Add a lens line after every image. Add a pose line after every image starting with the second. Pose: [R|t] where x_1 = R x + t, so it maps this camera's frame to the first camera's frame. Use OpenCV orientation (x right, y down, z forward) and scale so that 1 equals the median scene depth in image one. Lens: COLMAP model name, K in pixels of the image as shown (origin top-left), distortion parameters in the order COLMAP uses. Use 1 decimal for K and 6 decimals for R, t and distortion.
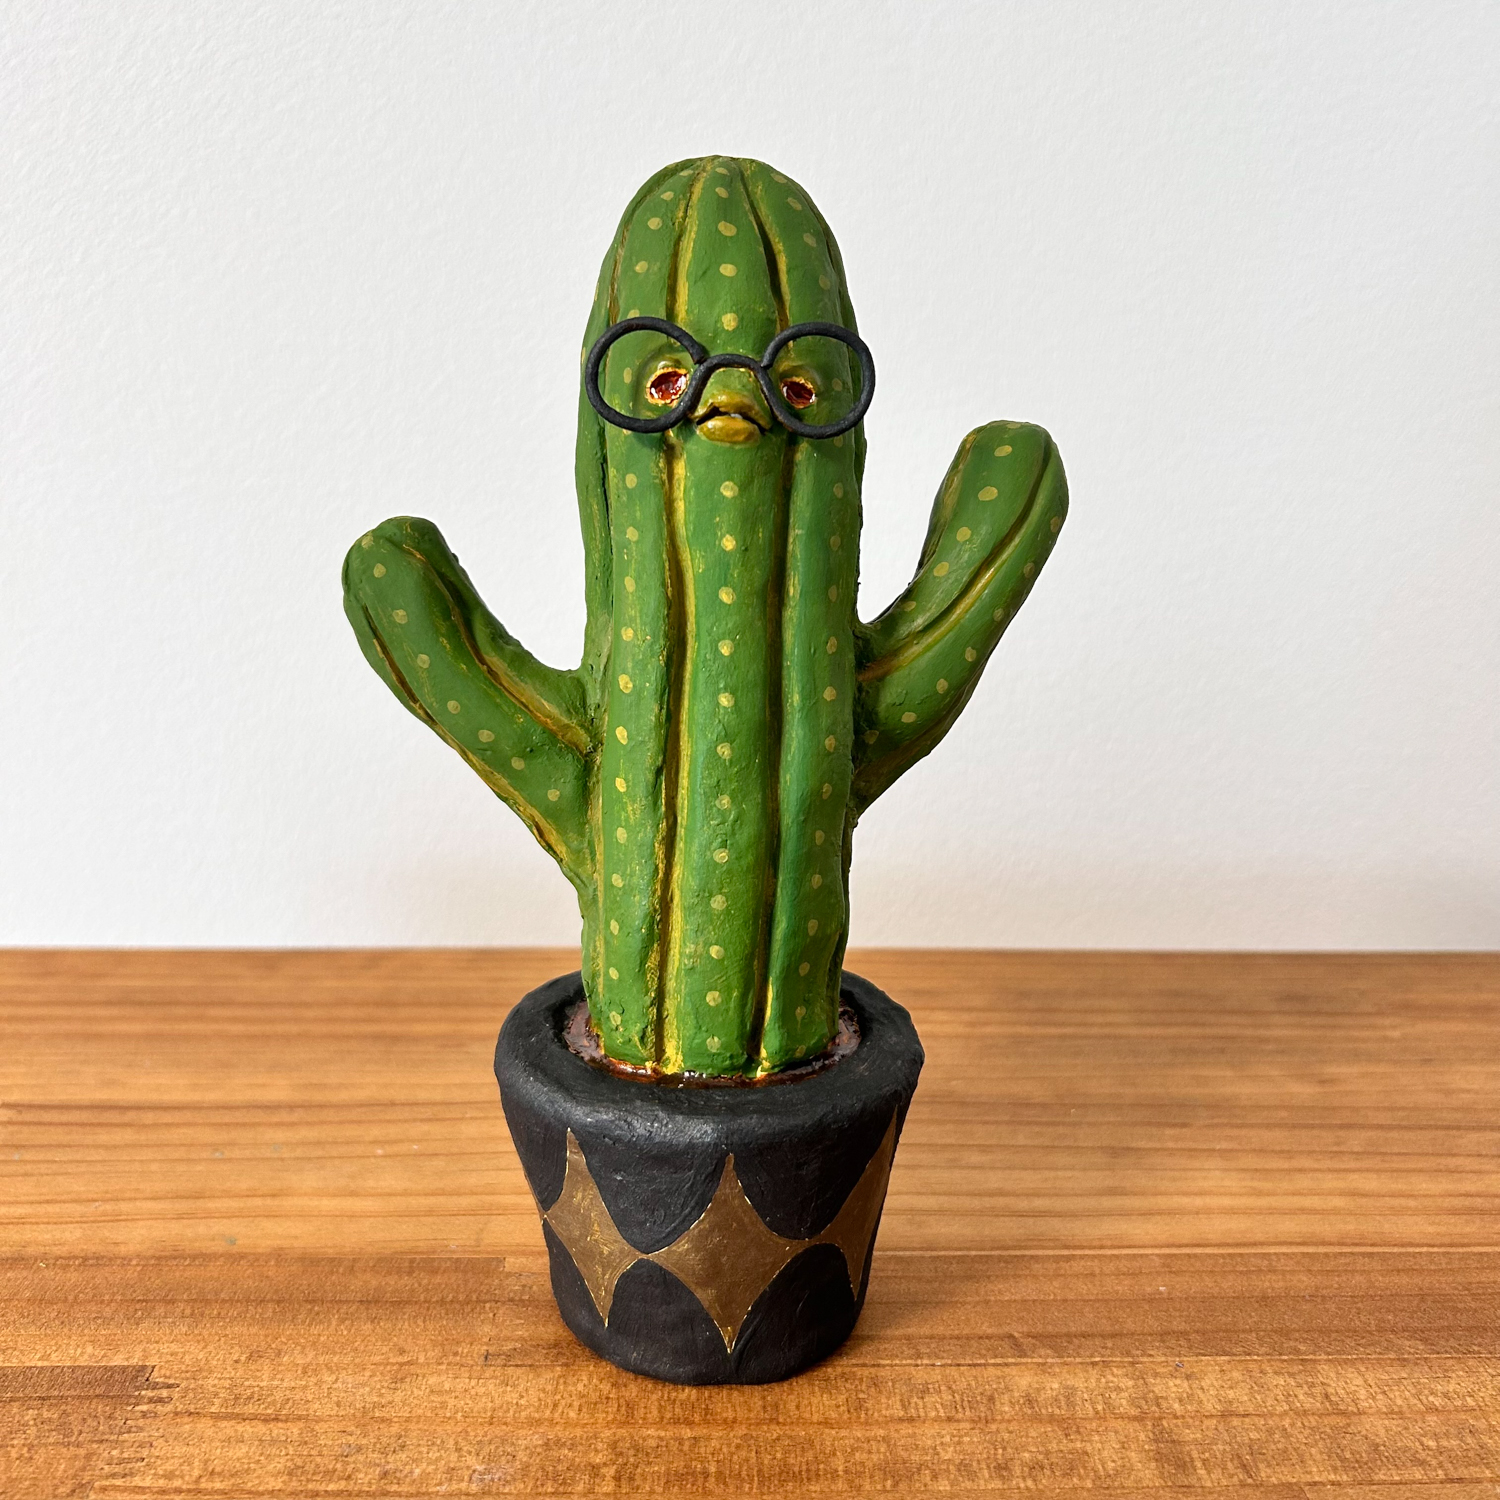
lens RADIAL K [[1576.9, 0, 747.7], [0, 1576.9, 751.4], [0, 0, 1]] dist [-0.011214, 0.000000]
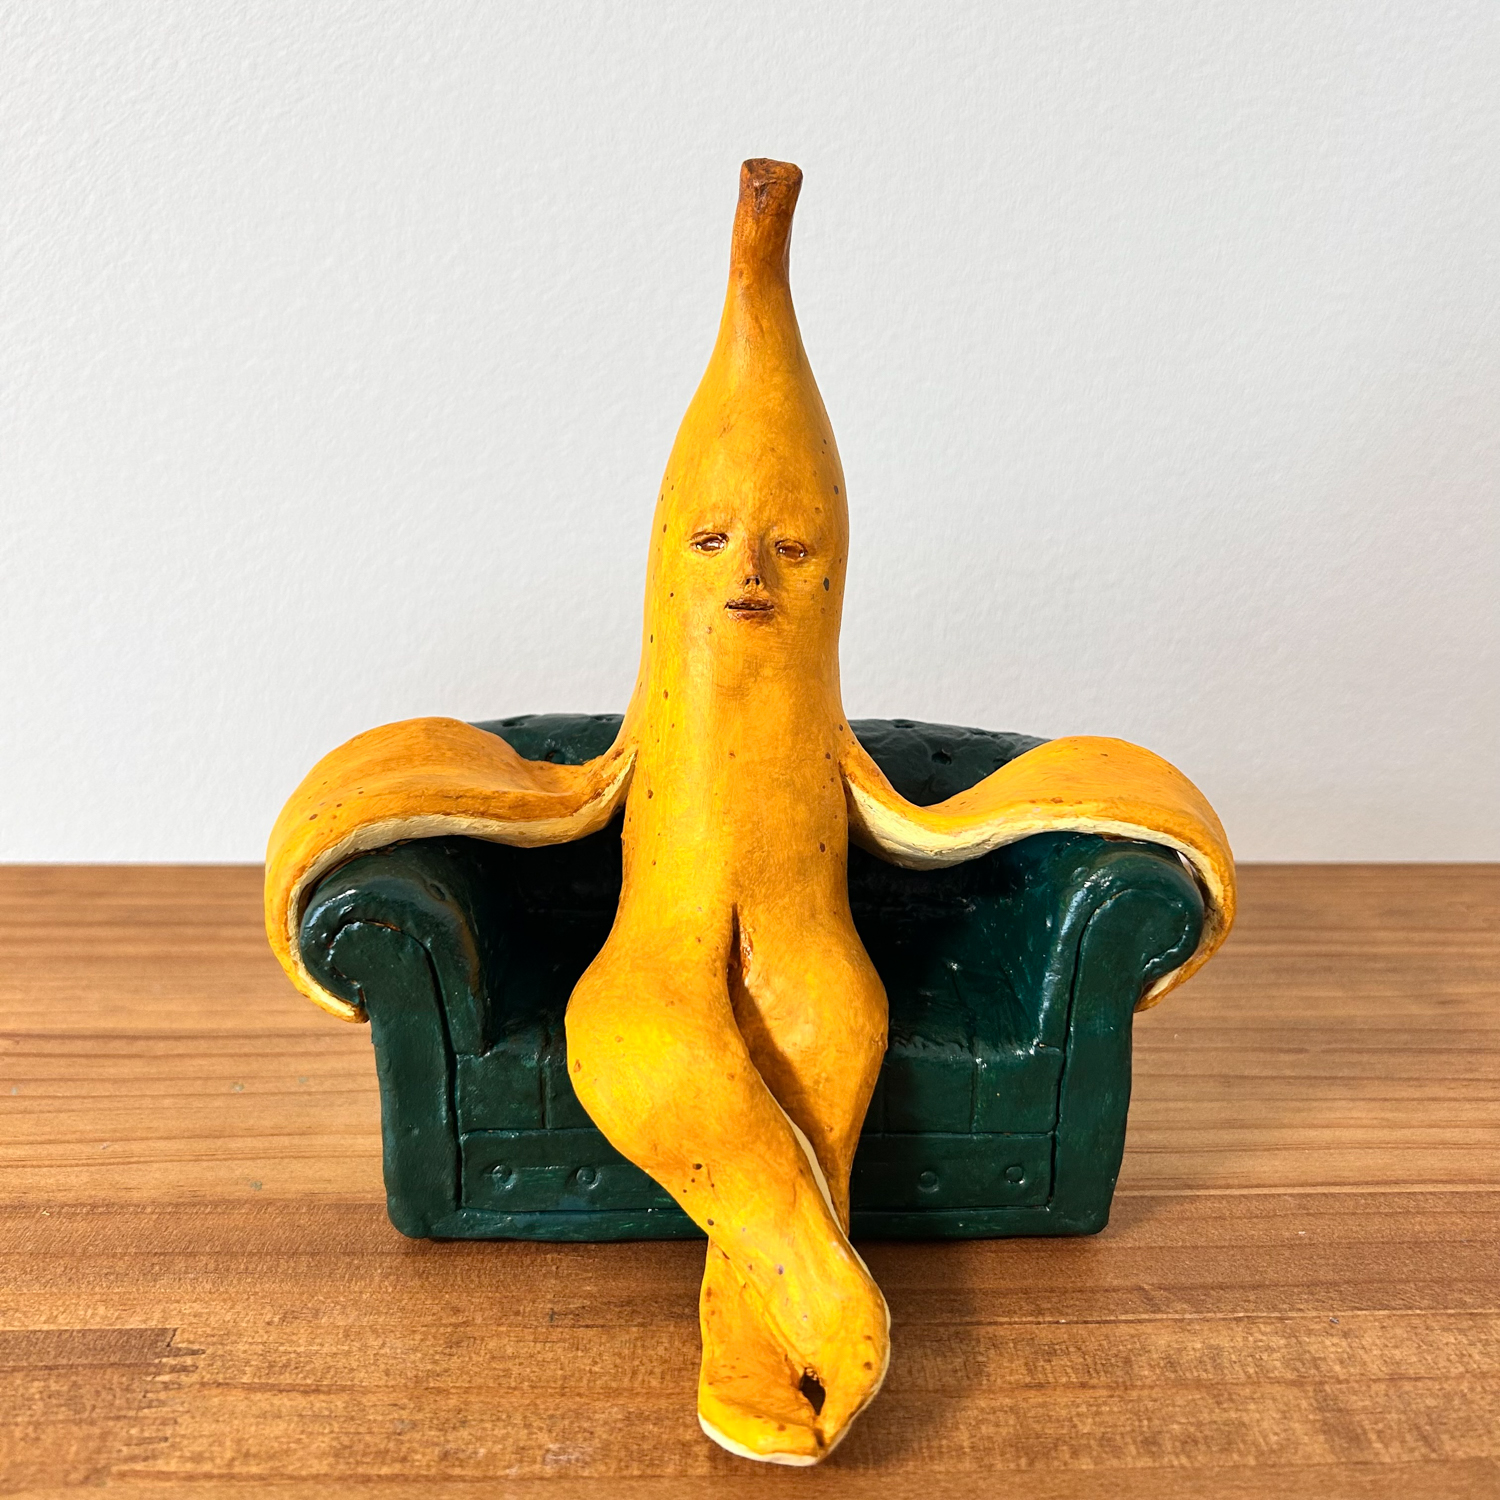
lens RADIAL K [[1576.9, 0, 748.2], [0, 1576.9, 750.3], [0, 0, 1]] dist [-0.011214, 0.000000]
pose [[0.999984, -0.003586, 0.004385, -0.056876], [0.003375, 0.998879, 0.047214, 0.025350], [-0.004550, -0.047198, 0.998875, 0.128143]]
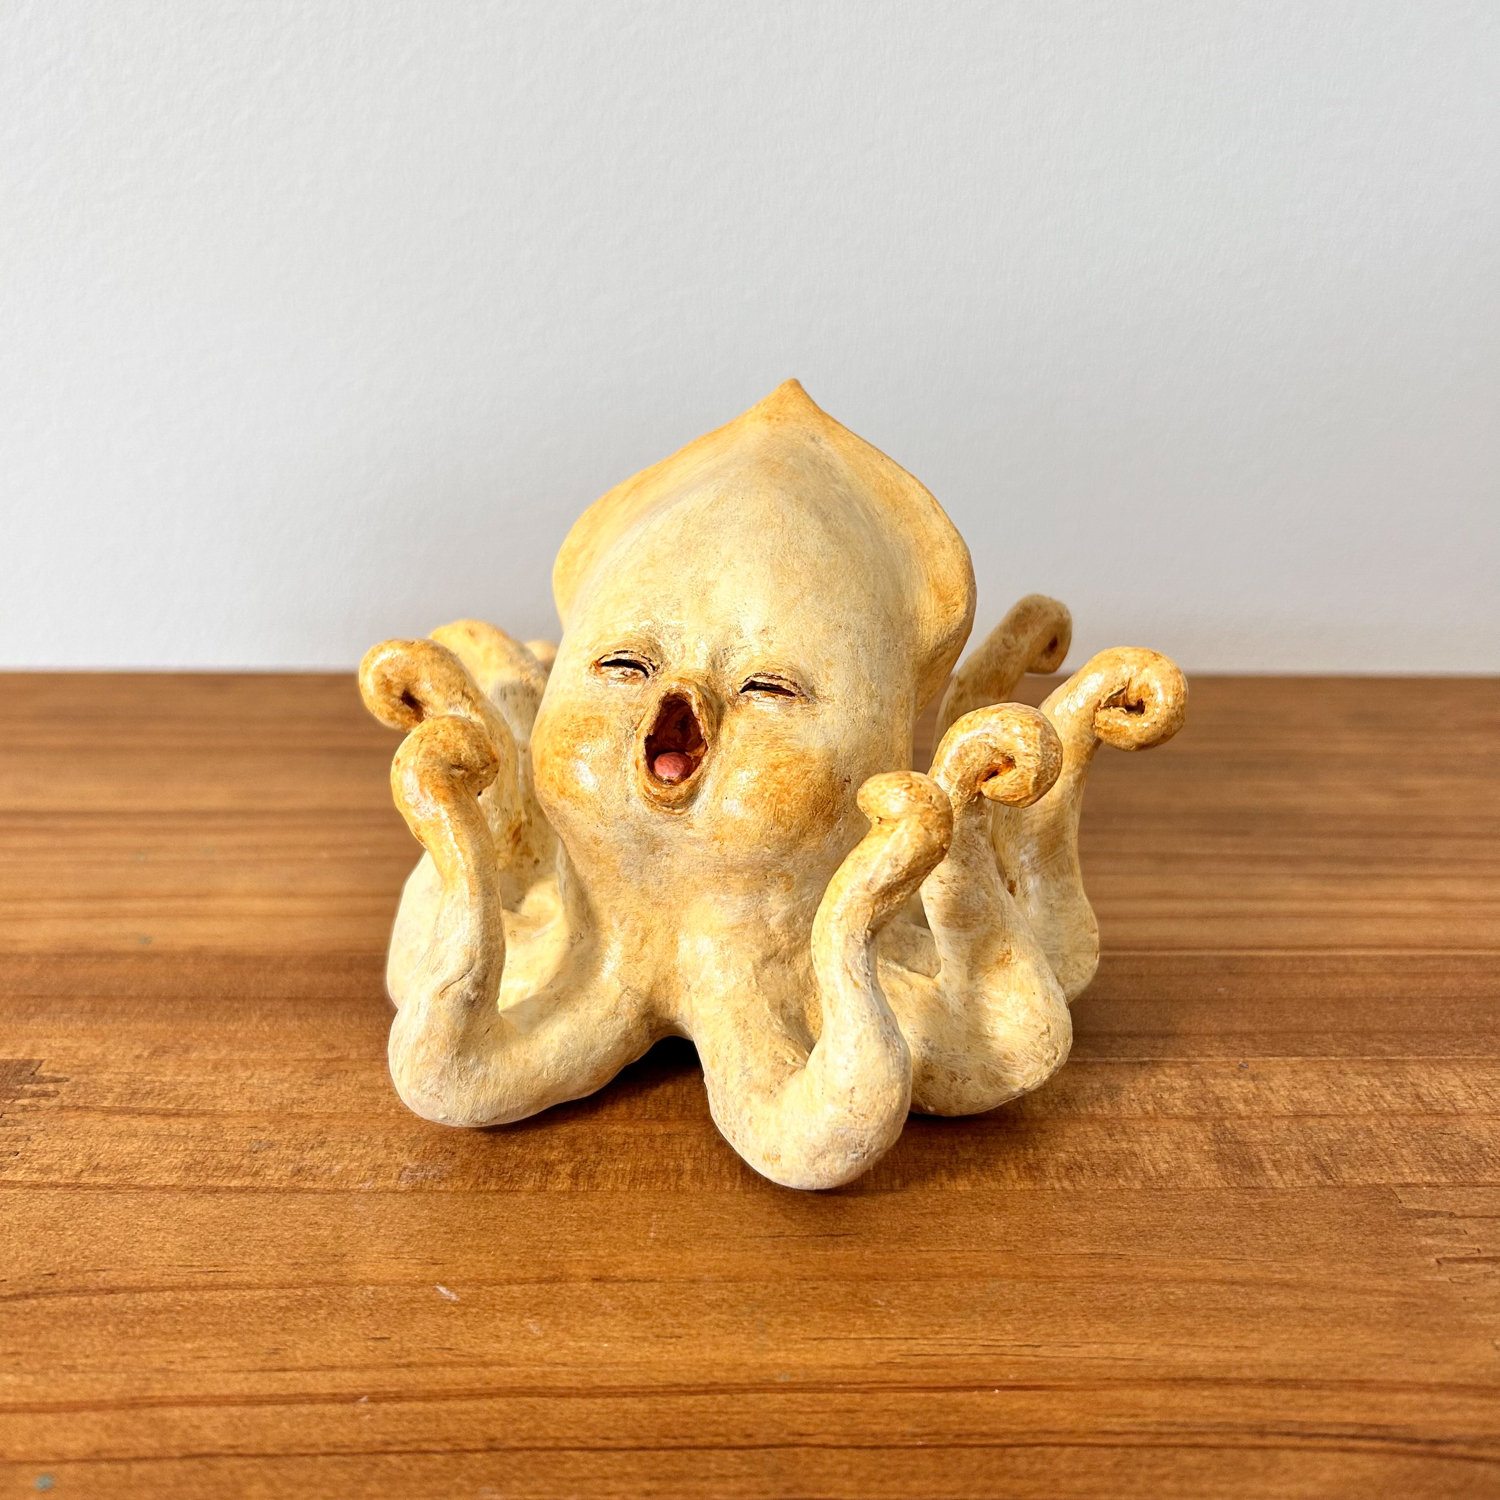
lens RADIAL K [[1576.9, 0, 747.6], [0, 1576.9, 764.7], [0, 0, 1]] dist [-0.011214, 0.000000]
pose [[0.999838, -0.001262, -0.017948, 0.021924], [0.003140, 0.994472, 0.104957, 0.135176], [0.017716, -0.104997, 0.994315, 0.162829]]
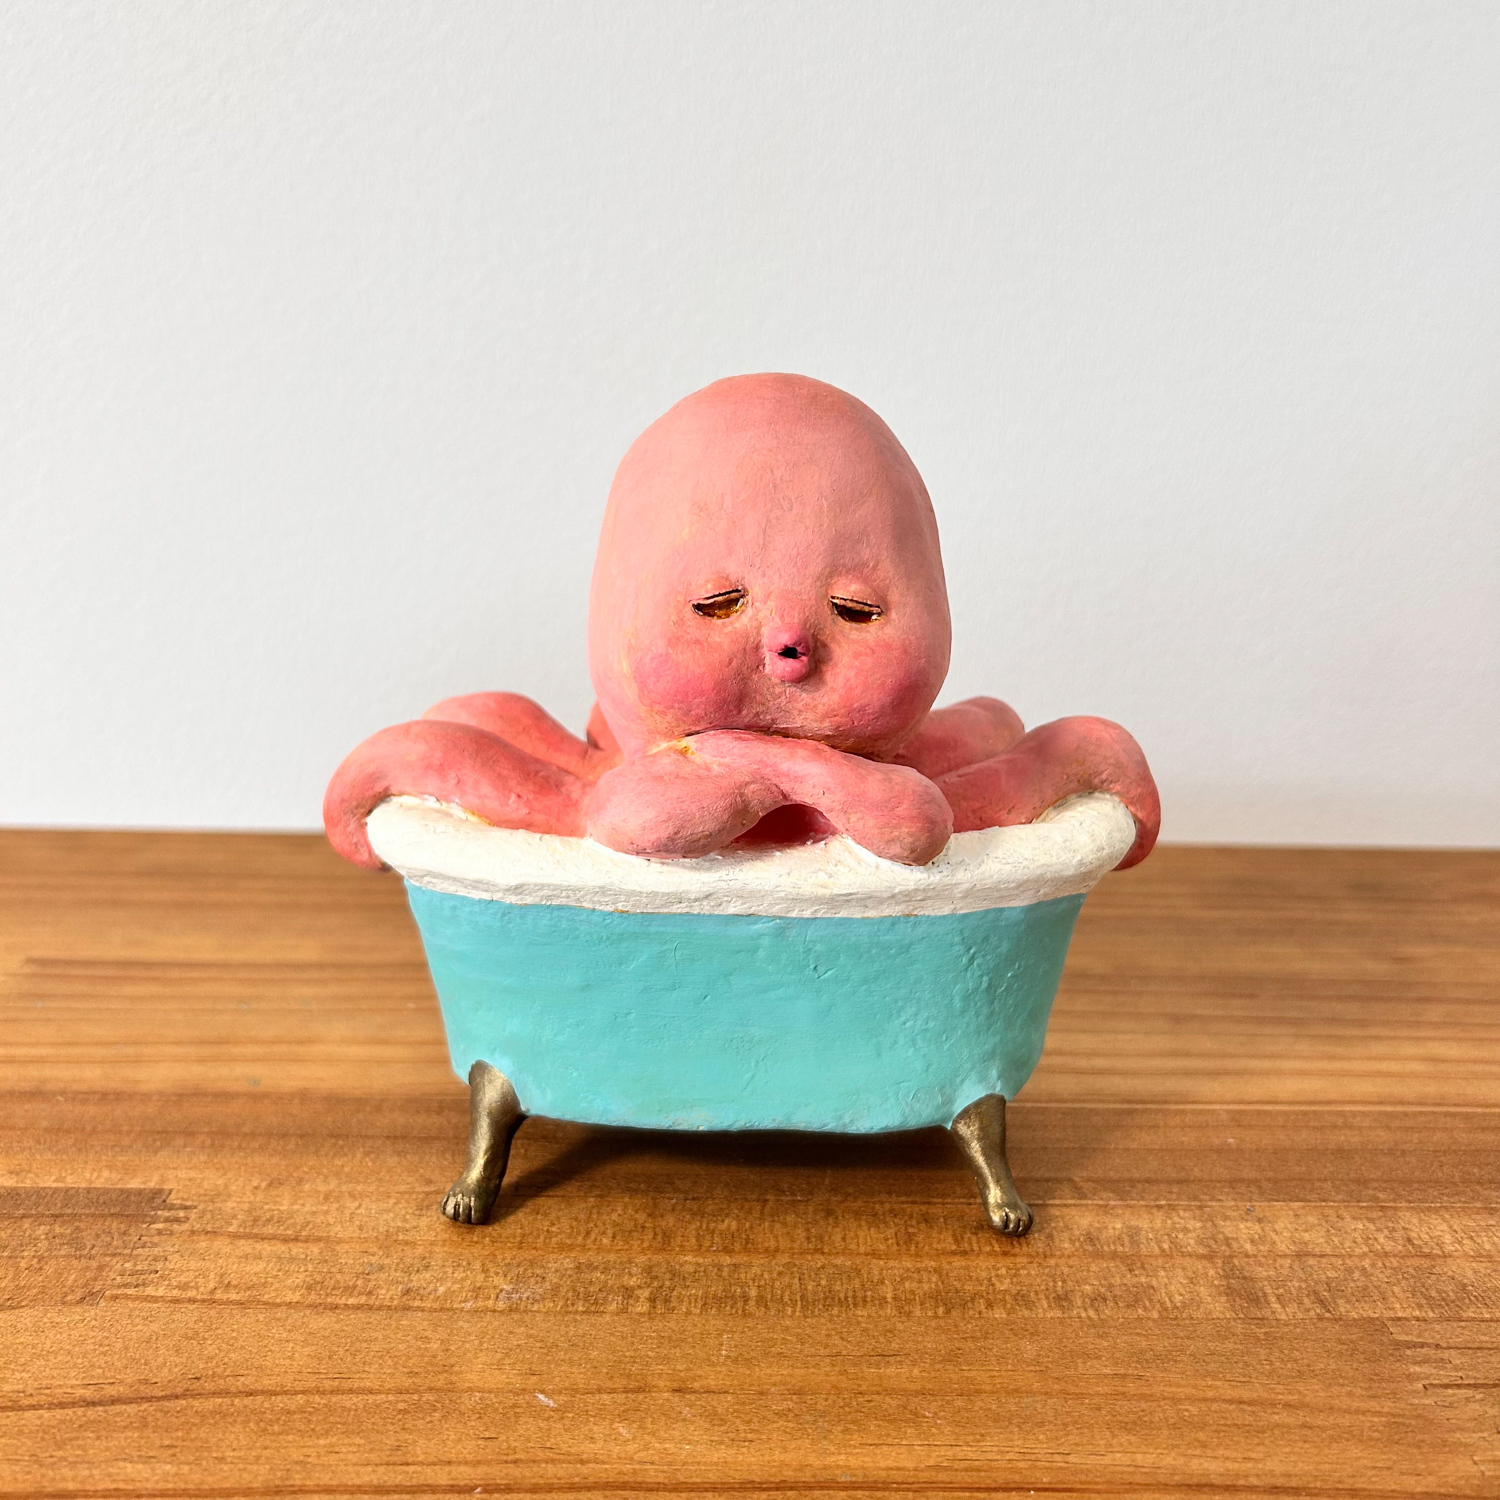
lens RADIAL K [[1576.9, 0, 746.6], [0, 1576.9, 757.2], [0, 0, 1]] dist [-0.011214, 0.000000]
pose [[0.999520, 0.007725, -0.030004, -0.000344], [-0.007555, 0.999955, 0.005787, 0.113693], [0.030047, -0.005557, 0.999533, 0.050810]]
